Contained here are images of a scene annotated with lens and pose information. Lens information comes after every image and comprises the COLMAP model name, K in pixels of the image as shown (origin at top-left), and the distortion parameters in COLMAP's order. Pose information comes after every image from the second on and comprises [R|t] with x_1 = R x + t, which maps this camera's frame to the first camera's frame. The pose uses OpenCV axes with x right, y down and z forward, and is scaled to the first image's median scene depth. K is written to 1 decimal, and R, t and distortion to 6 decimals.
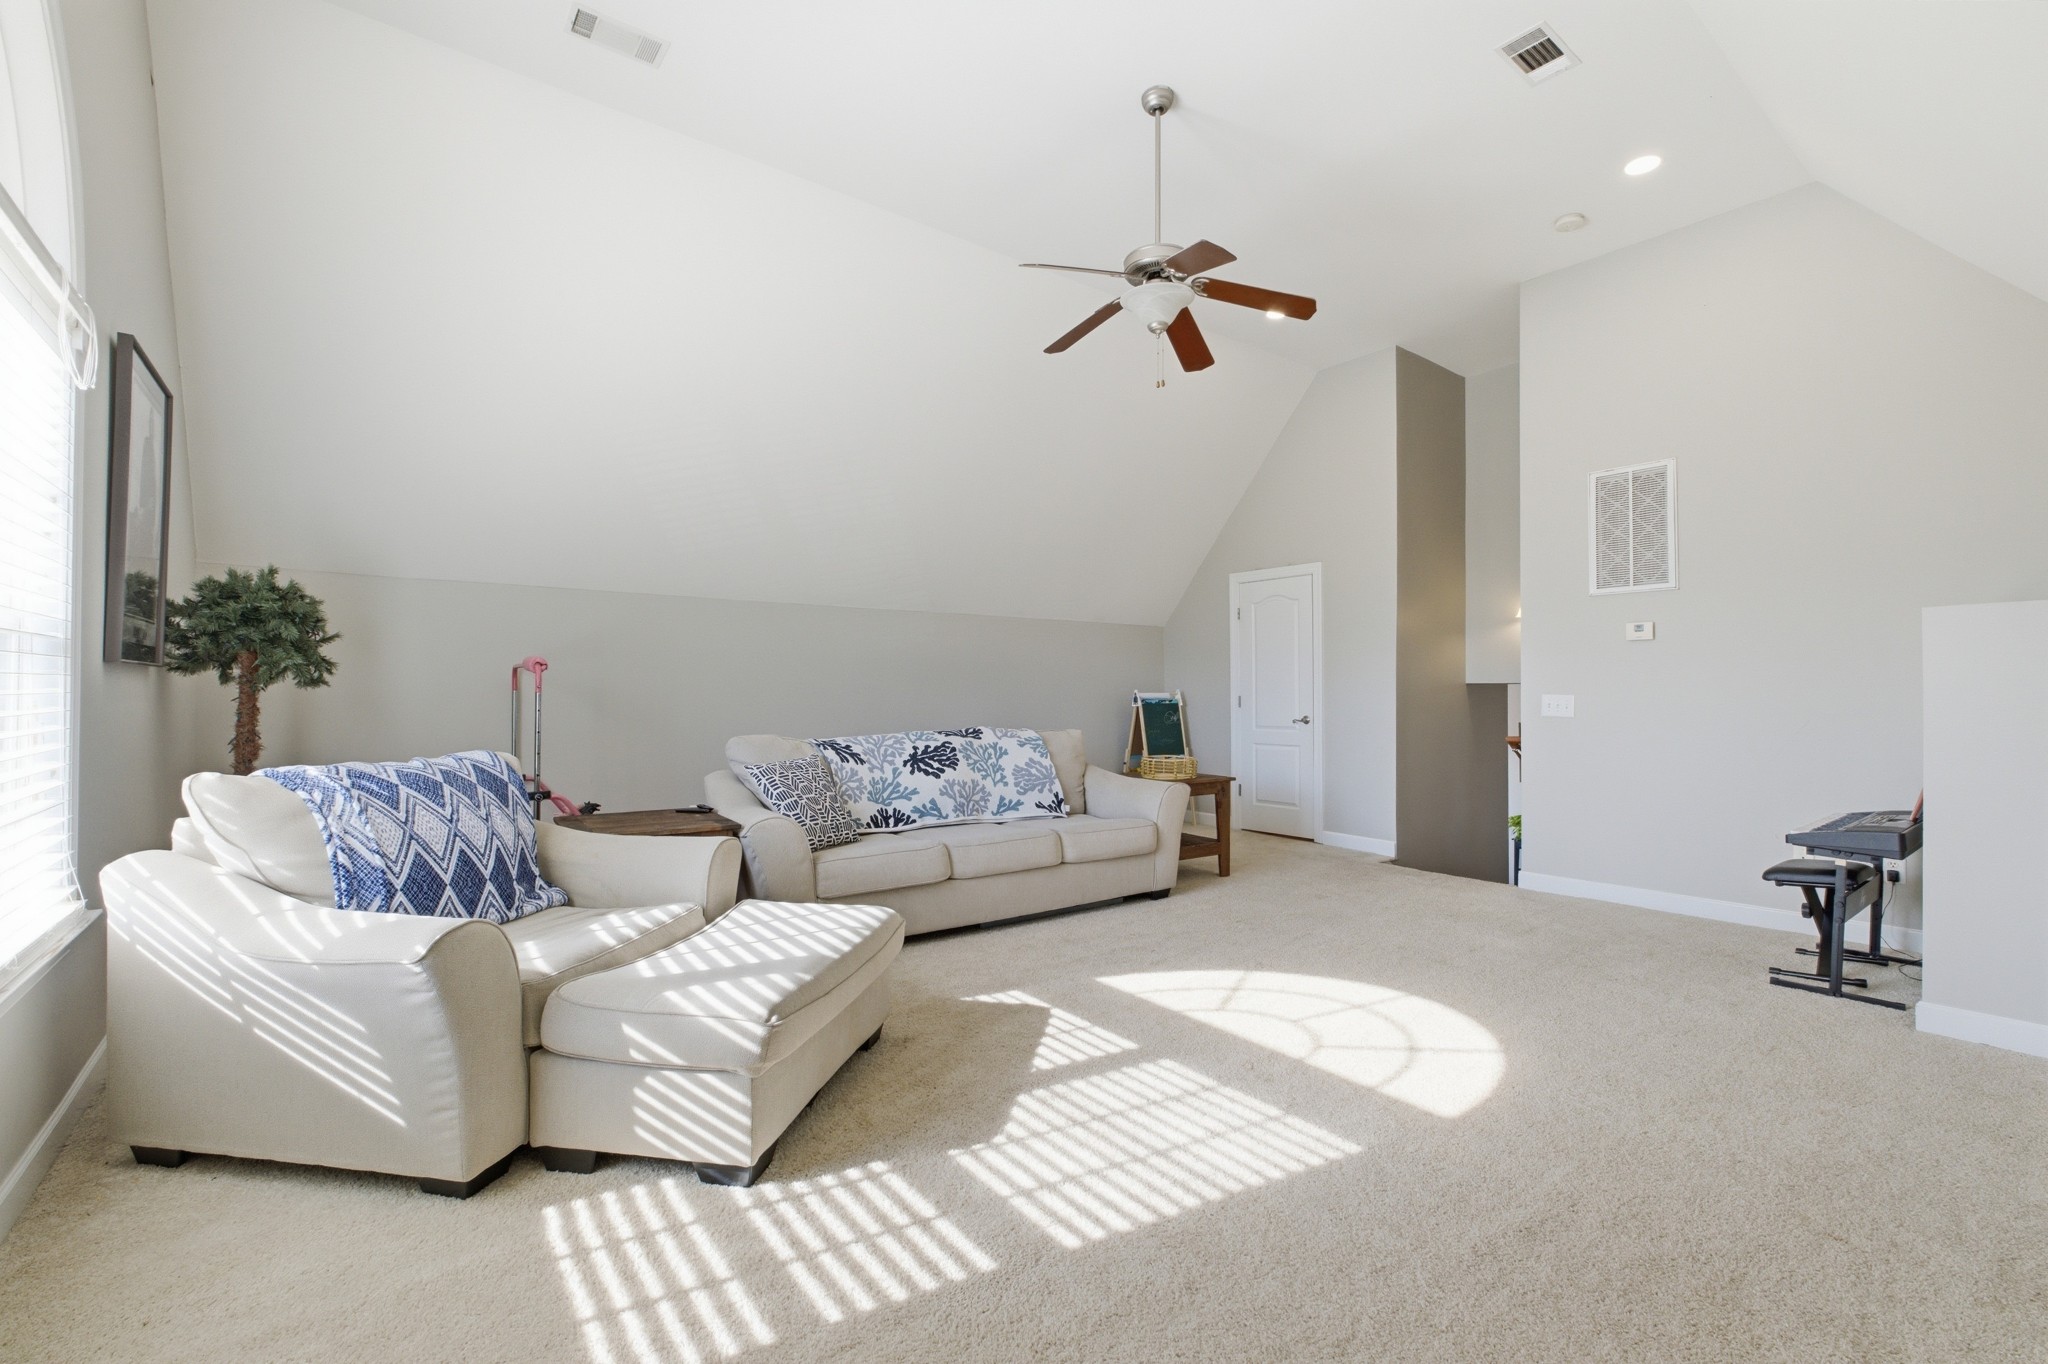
lens RADIAL K [[912.8, 0, 1030.5], [0, 912.8, 688.5], [0, 0, 1]] dist [-0.006766, -0.000307]
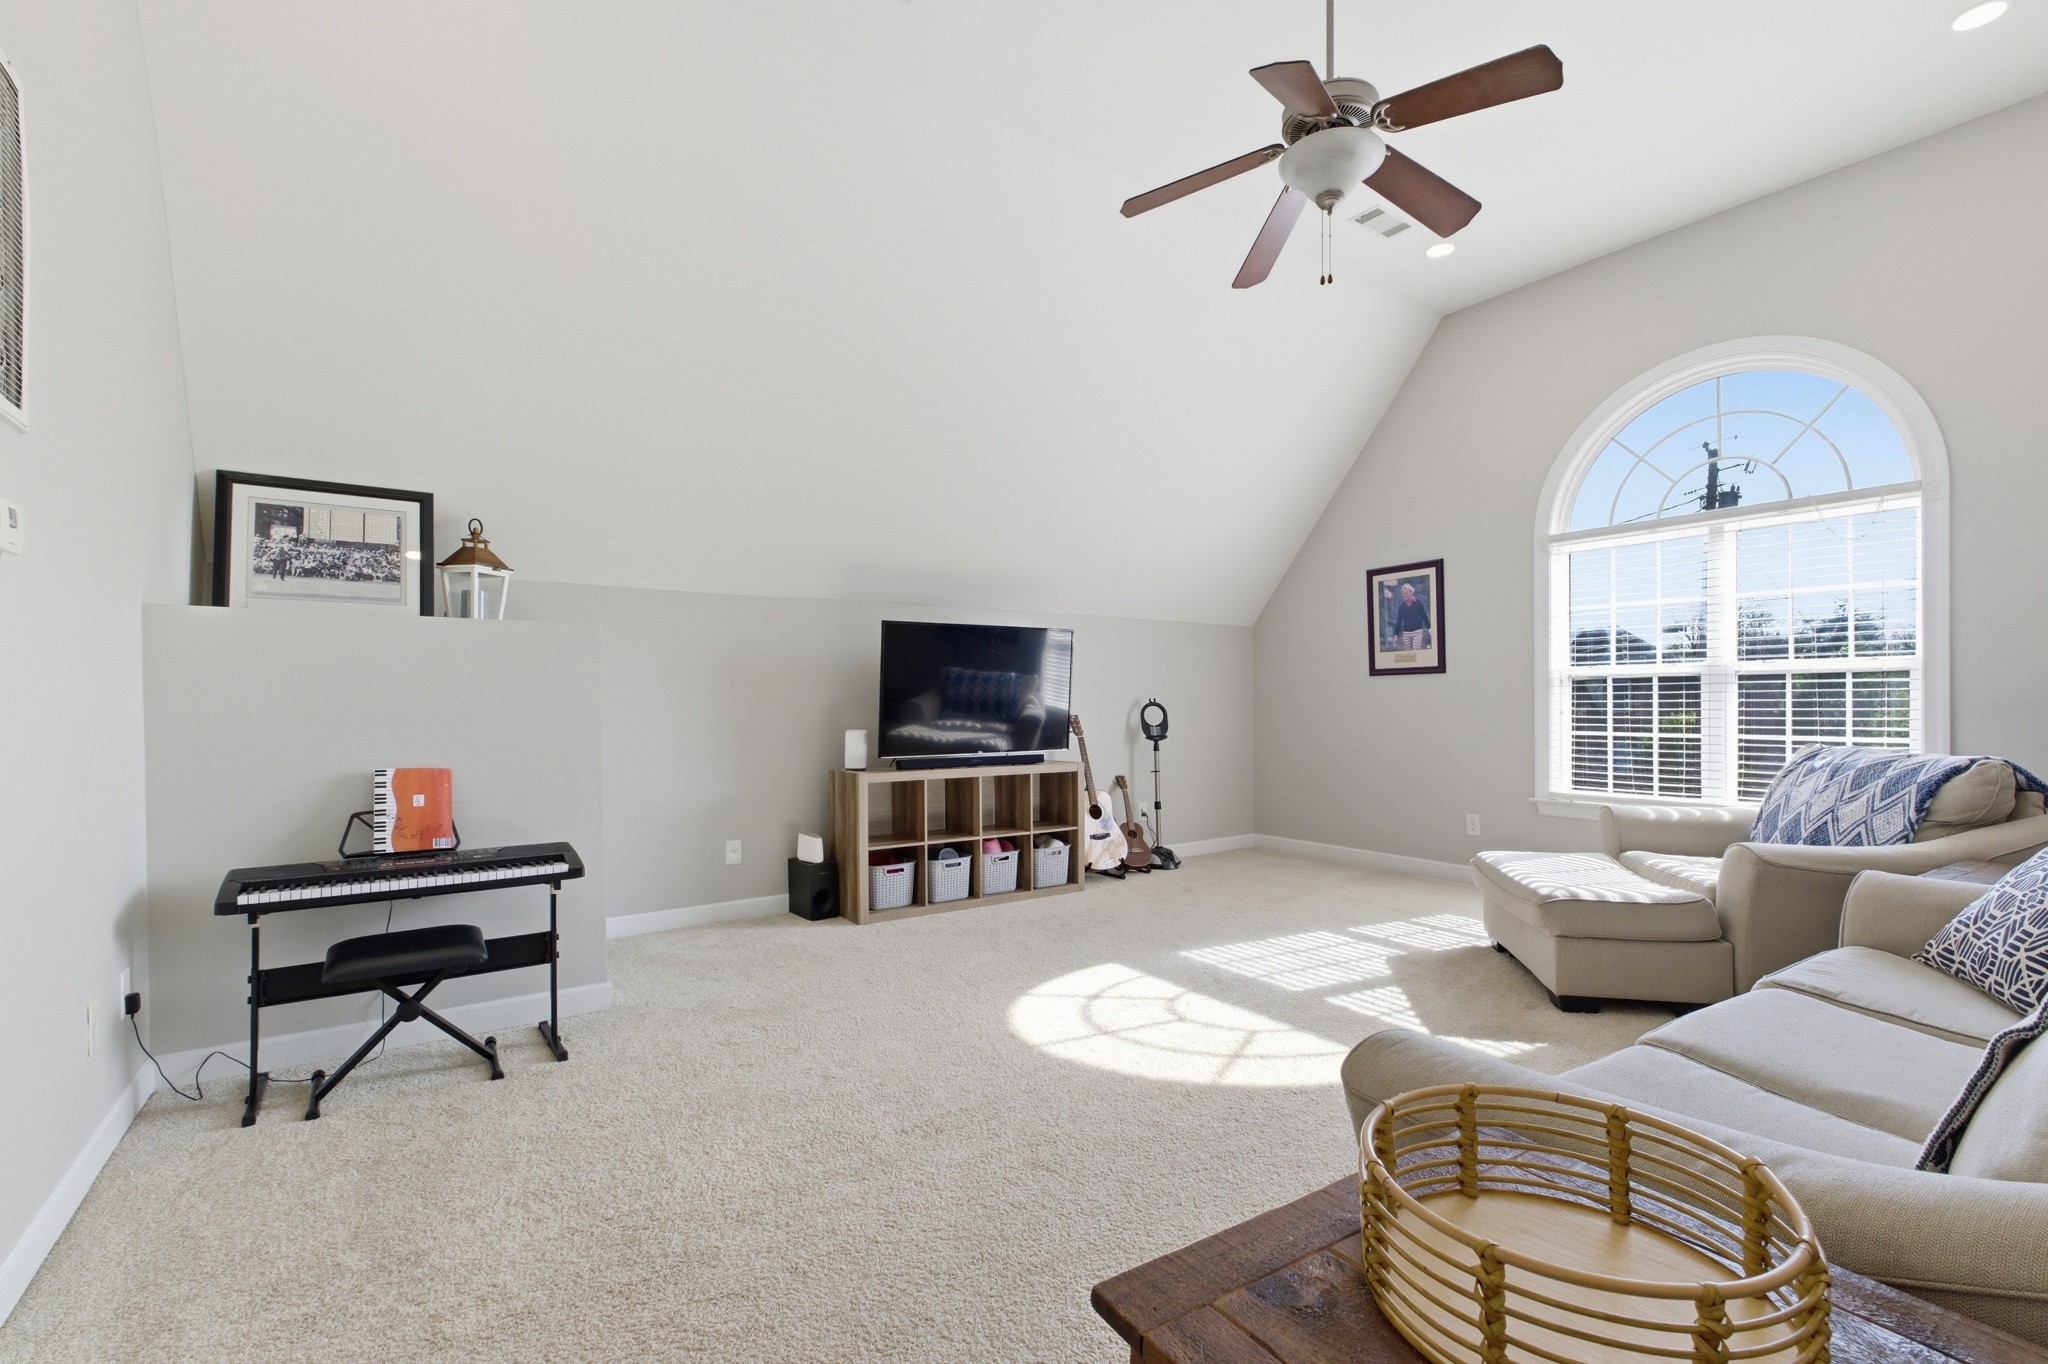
lens RADIAL K [[912.8, 0, 1030.5], [0, 912.8, 688.5], [0, 0, 1]] dist [-0.006766, -0.000307]
pose [[-0.998649, -0.010541, 0.050875, 0.462600], [-0.011452, 0.999779, -0.017642, 0.009456], [-0.050678, -0.018200, -0.998549, 2.296917]]
